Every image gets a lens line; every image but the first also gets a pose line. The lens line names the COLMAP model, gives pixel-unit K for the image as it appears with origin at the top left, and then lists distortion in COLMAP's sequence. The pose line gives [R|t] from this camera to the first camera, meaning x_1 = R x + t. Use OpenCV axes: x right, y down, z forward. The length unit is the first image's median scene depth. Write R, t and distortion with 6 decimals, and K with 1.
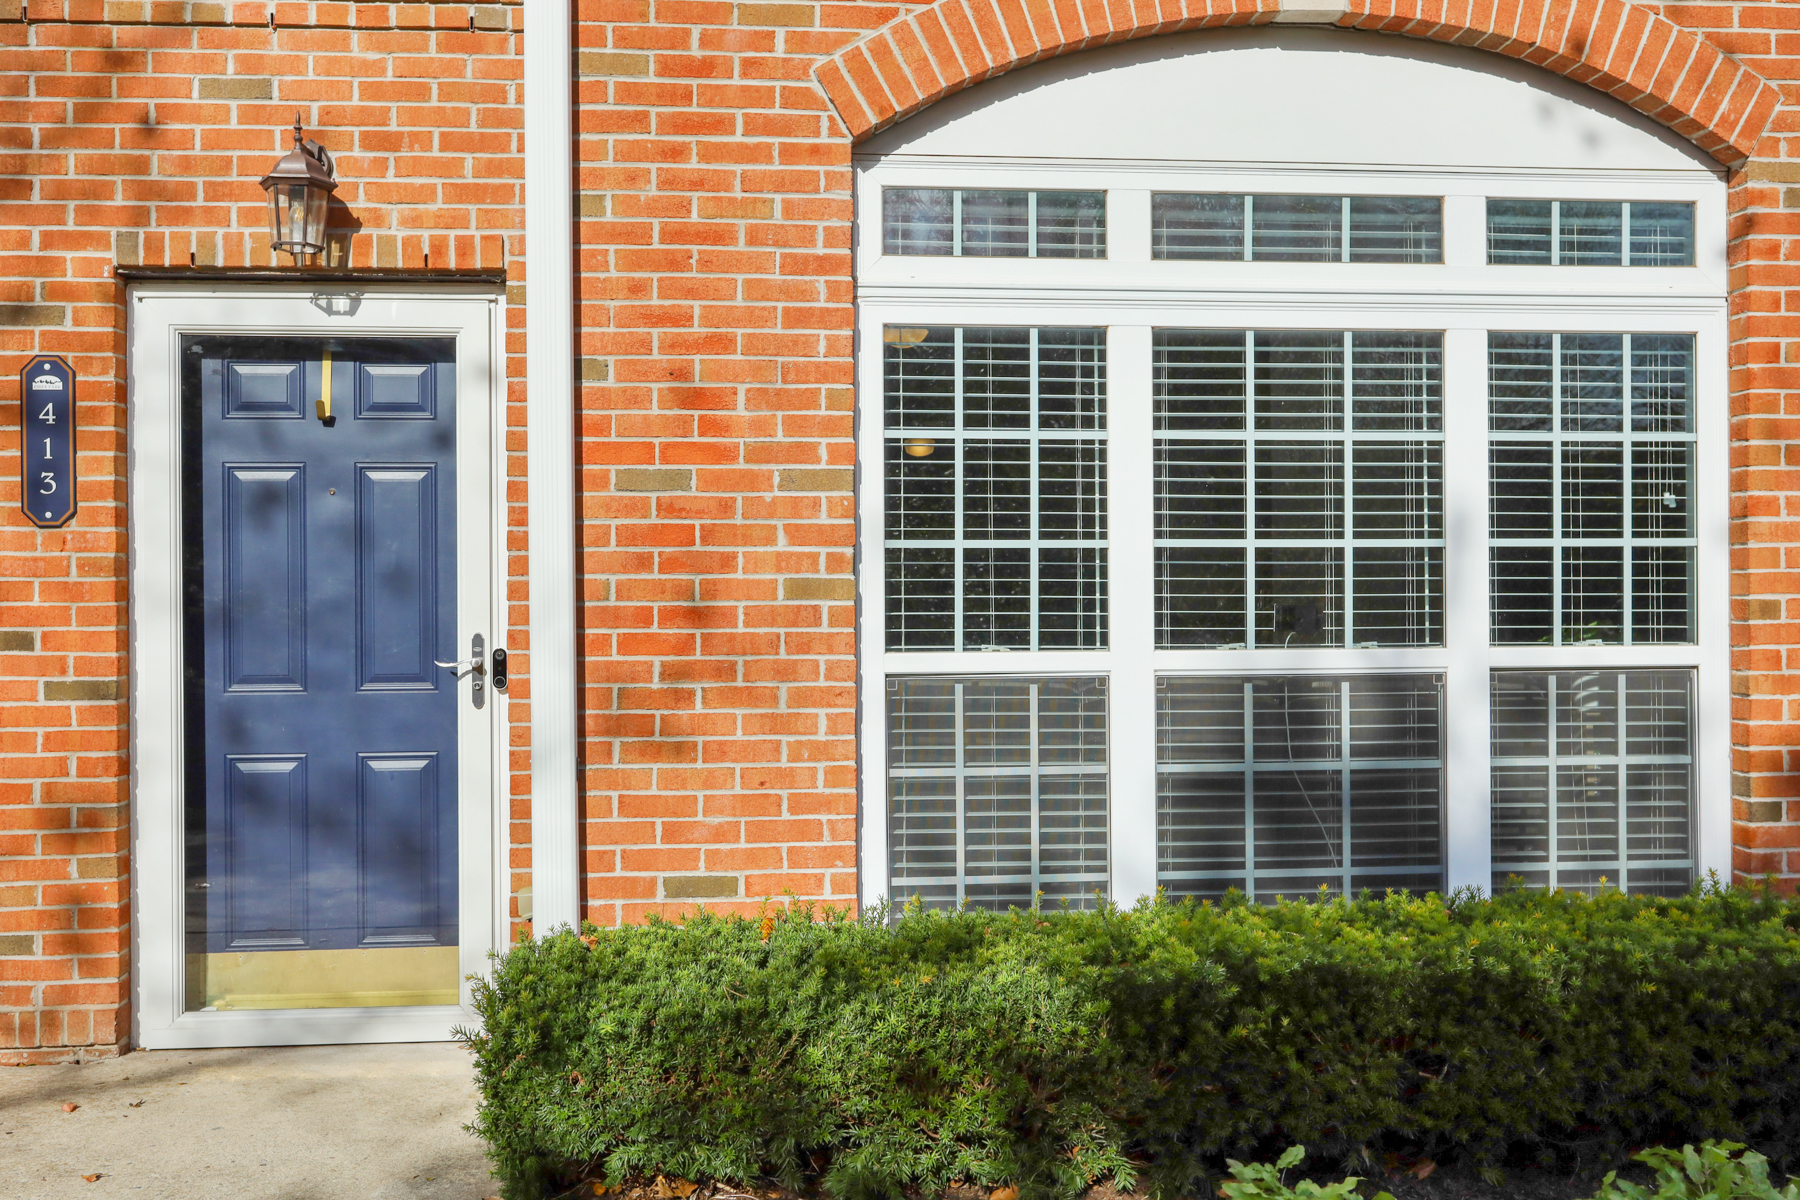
lens RADIAL K [[1599.7, 0, 900.0], [0, 1599.7, 592.5], [0, 0, 1]] dist [-0.004614, 0.009653]
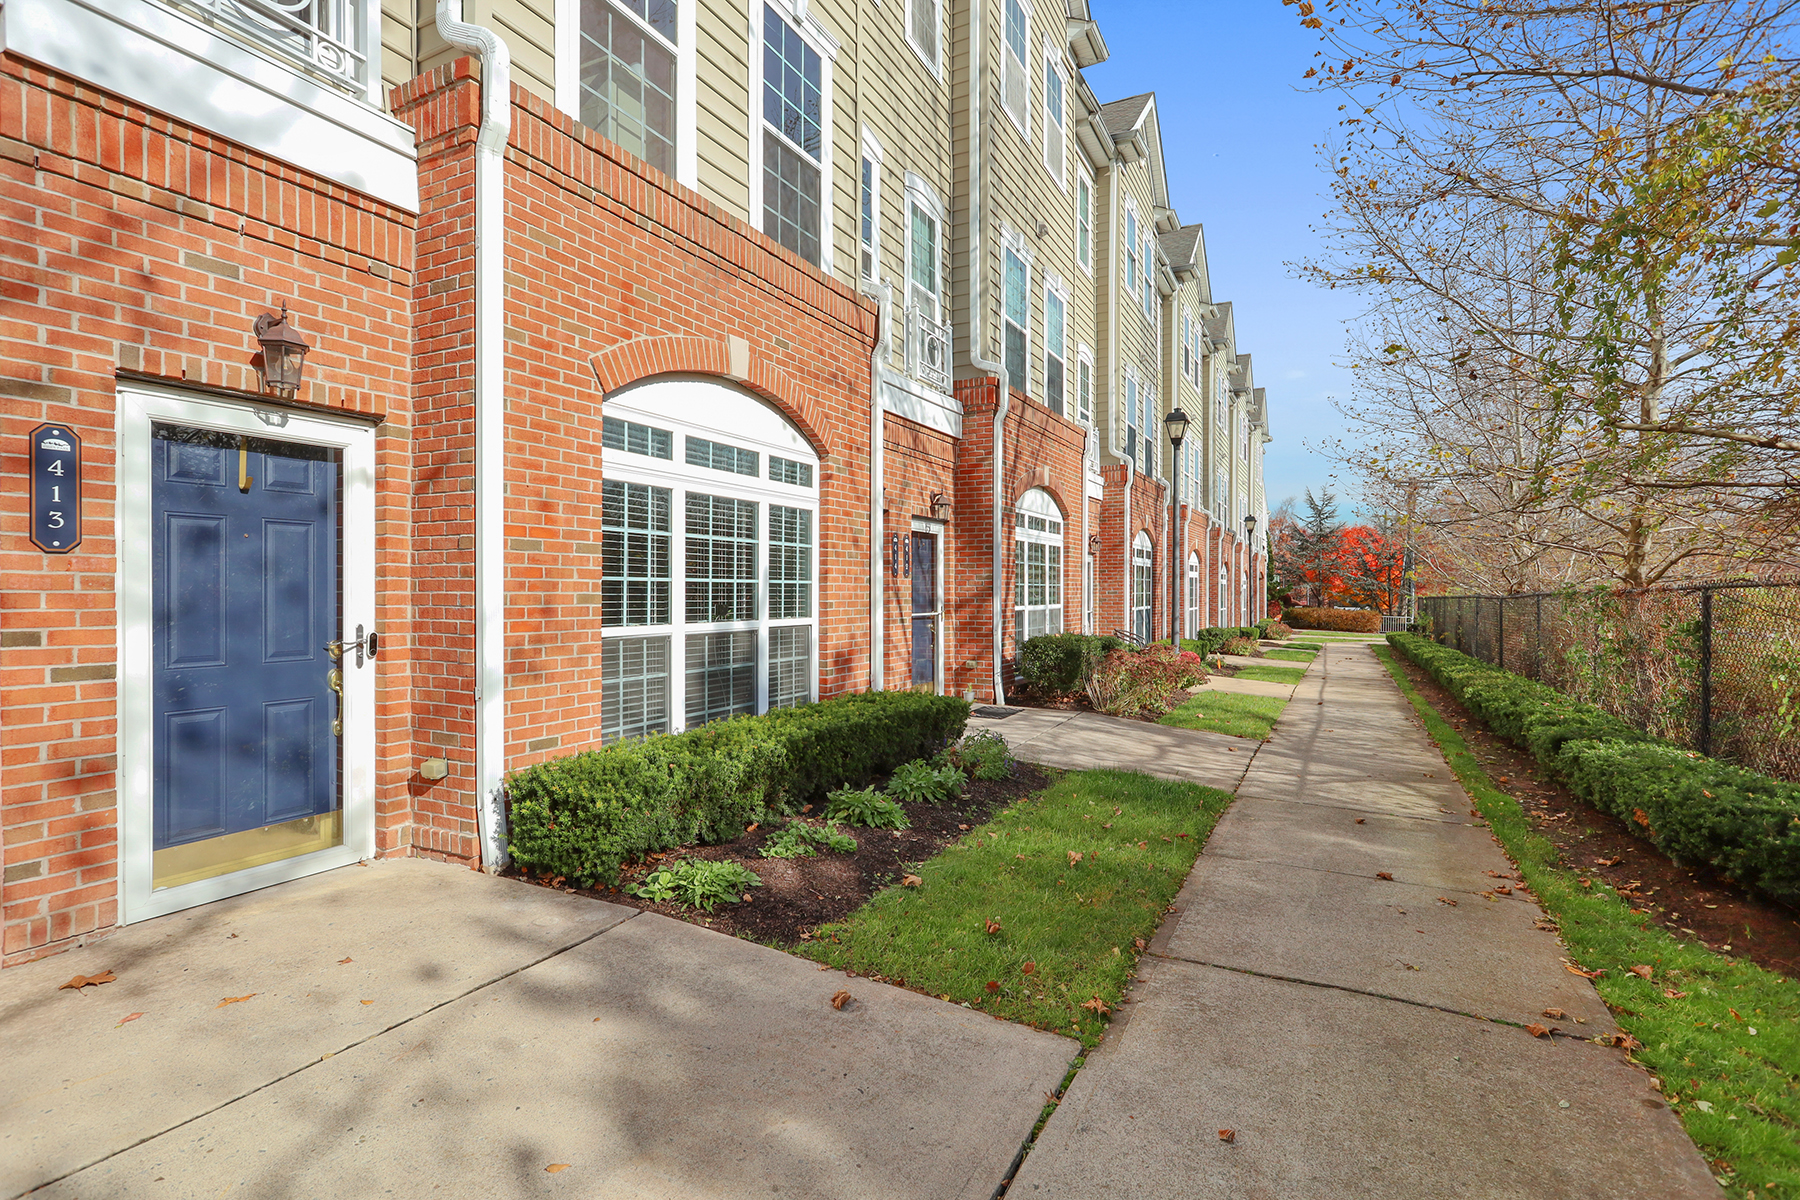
lens RADIAL K [[873.4, 0, 901.0], [0, 873.4, 601.9], [0, 0, 1]] dist [-0.008977, 0.004397]
pose [[0.530090, -0.004016, 0.847932, -0.774696], [-0.003697, 0.999968, 0.007048, -0.007616], [-0.847933, -0.006871, 0.530059, 0.016233]]
